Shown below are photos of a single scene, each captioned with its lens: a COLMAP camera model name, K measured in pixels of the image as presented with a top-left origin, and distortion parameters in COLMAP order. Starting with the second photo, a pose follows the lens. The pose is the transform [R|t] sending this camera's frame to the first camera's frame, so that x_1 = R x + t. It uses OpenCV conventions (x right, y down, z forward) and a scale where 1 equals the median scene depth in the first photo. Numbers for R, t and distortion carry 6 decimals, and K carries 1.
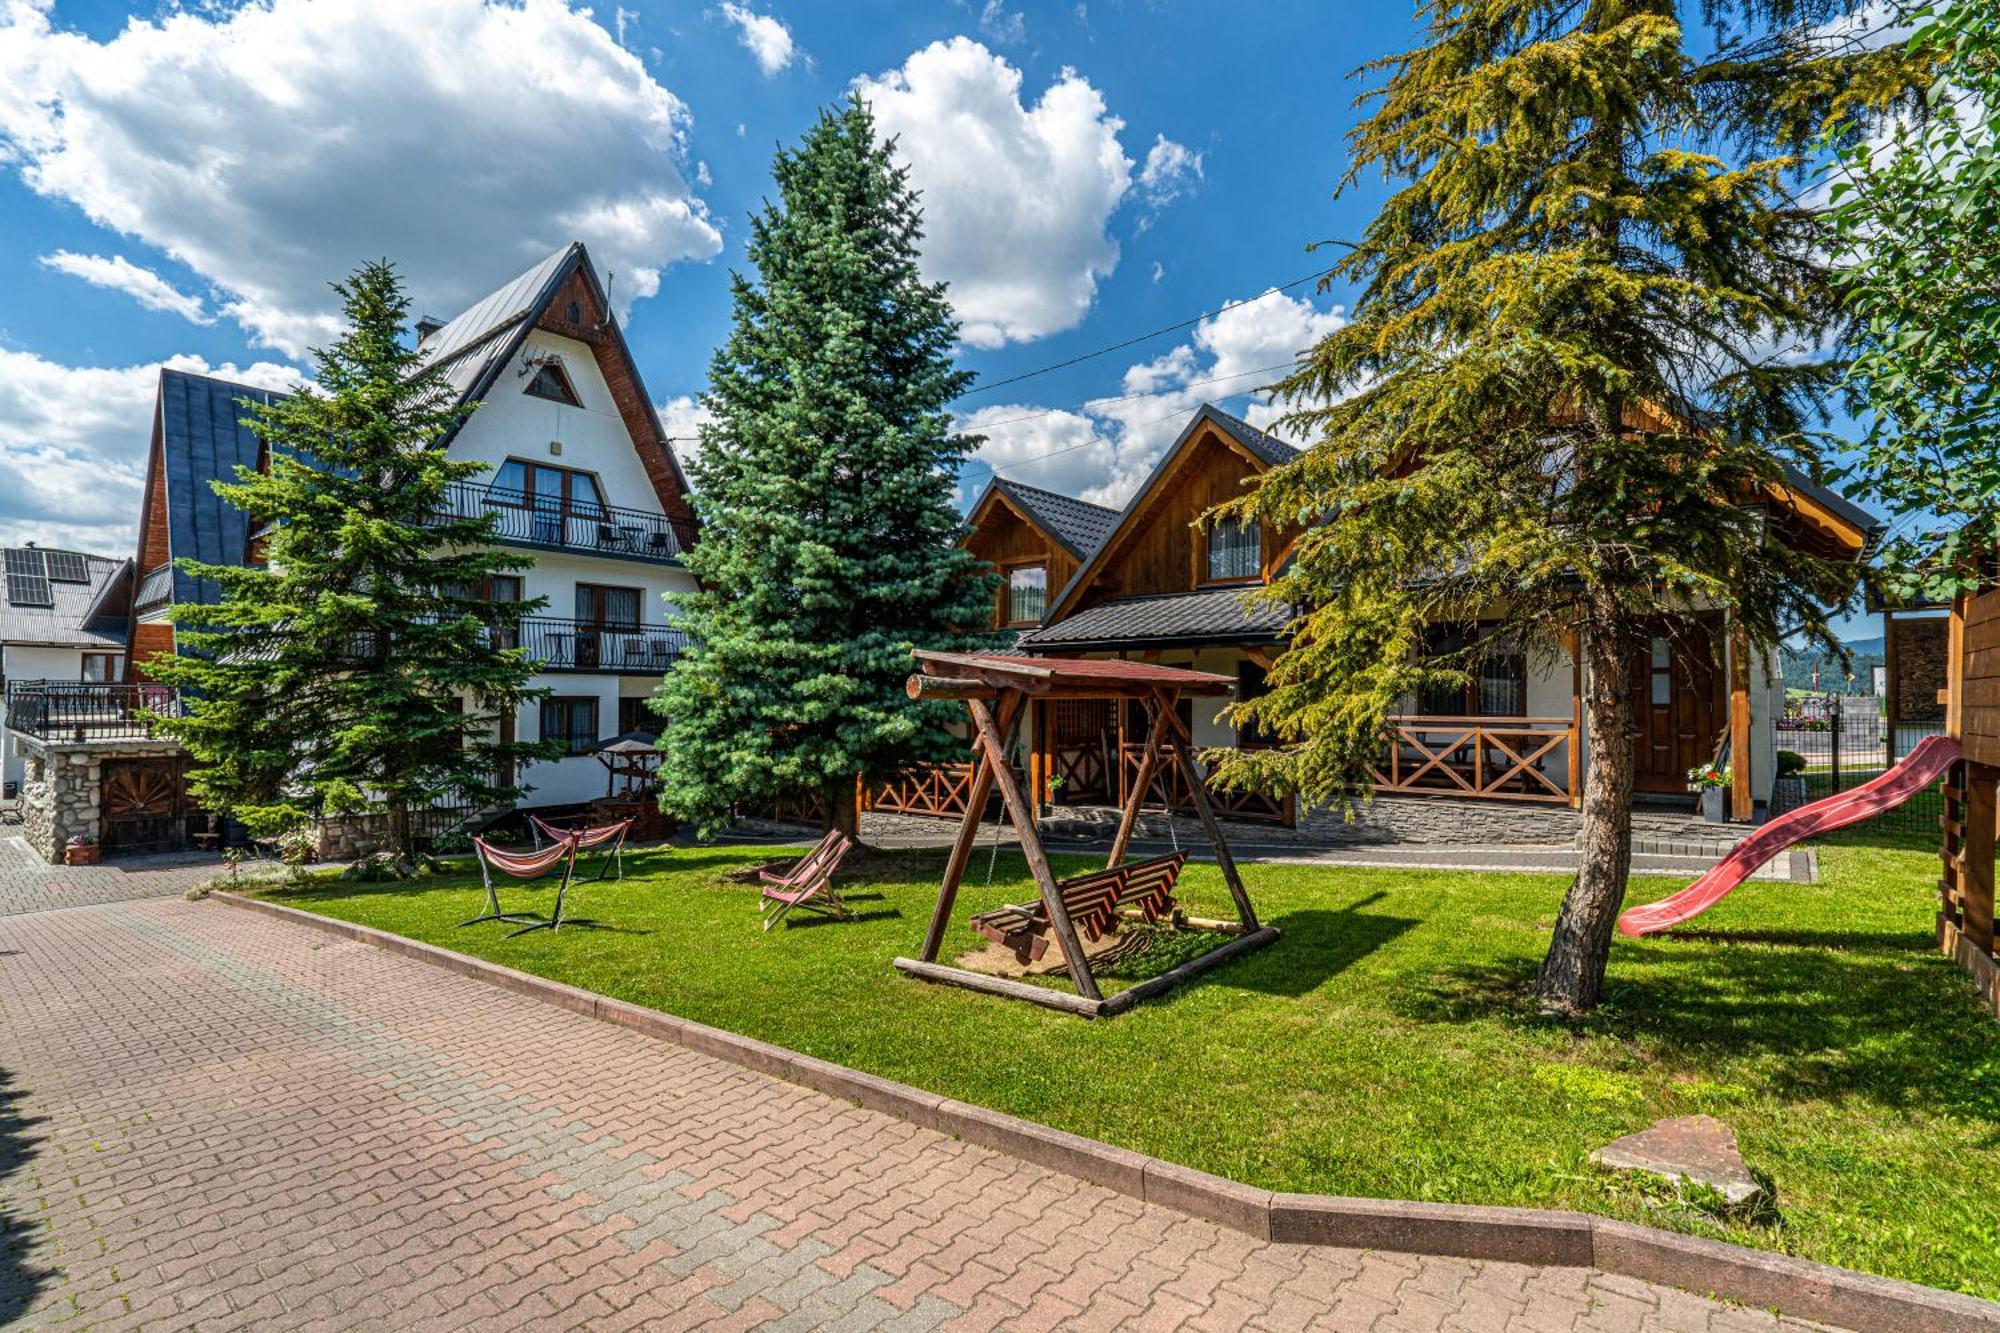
lens RADIAL K [[1079.2, 0, 1115.8], [0, 1079.2, 660.3], [0, 0, 1]] dist [0.004110, 0.001828]
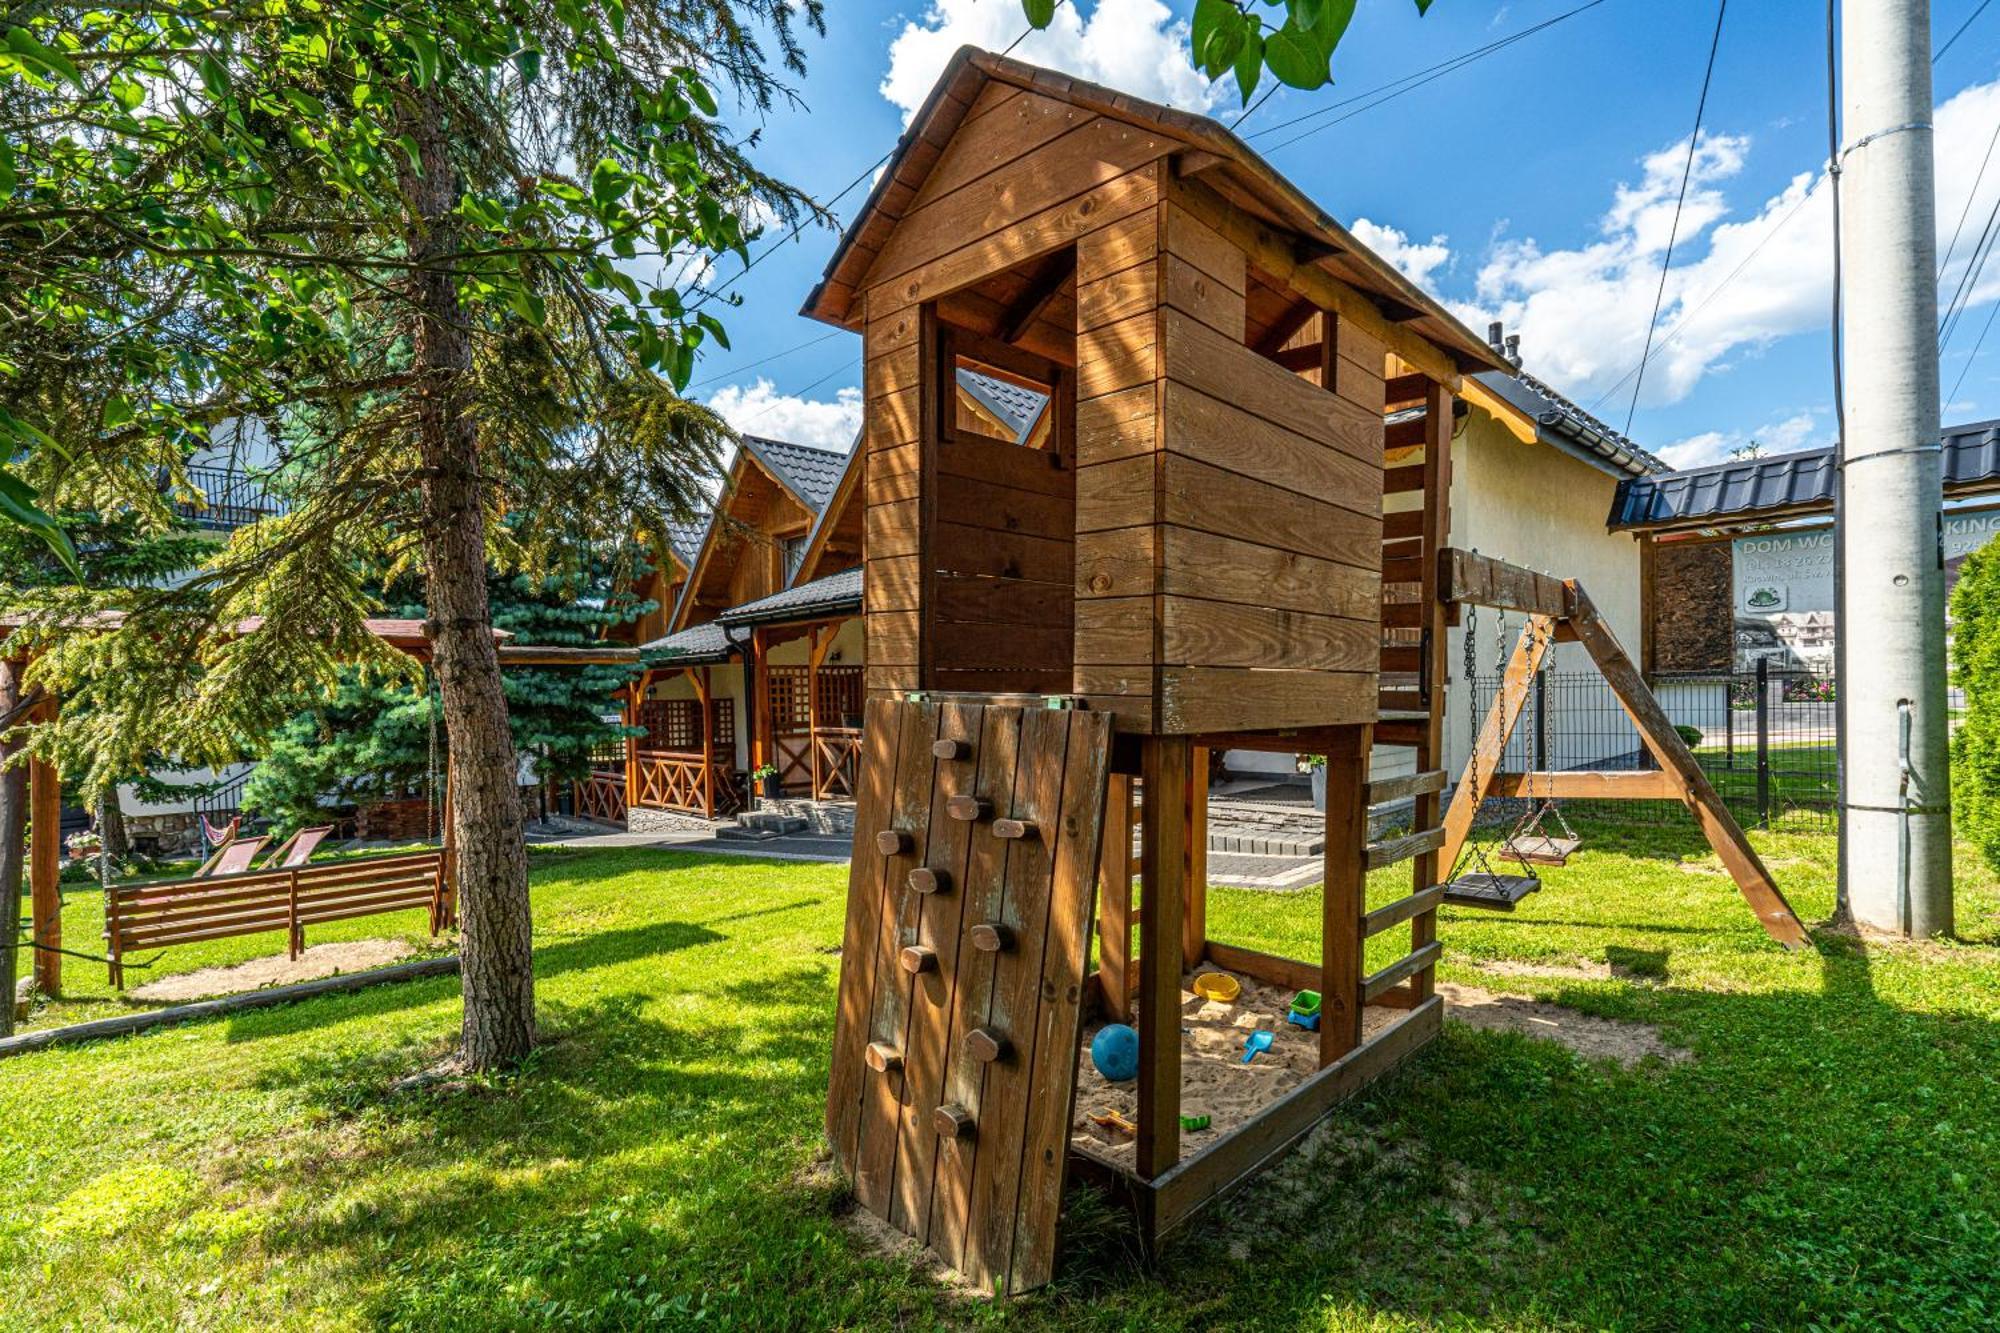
lens RADIAL K [[1140.9, 0, 1033.4], [0, 1140.9, 666.3], [0, 0, 1]] dist [-0.001272, 0.002064]
pose [[0.988662, -0.026612, -0.147784, 0.471534], [0.028883, 0.999495, 0.013243, 0.030677], [0.147357, -0.017361, 0.988931, 0.171932]]
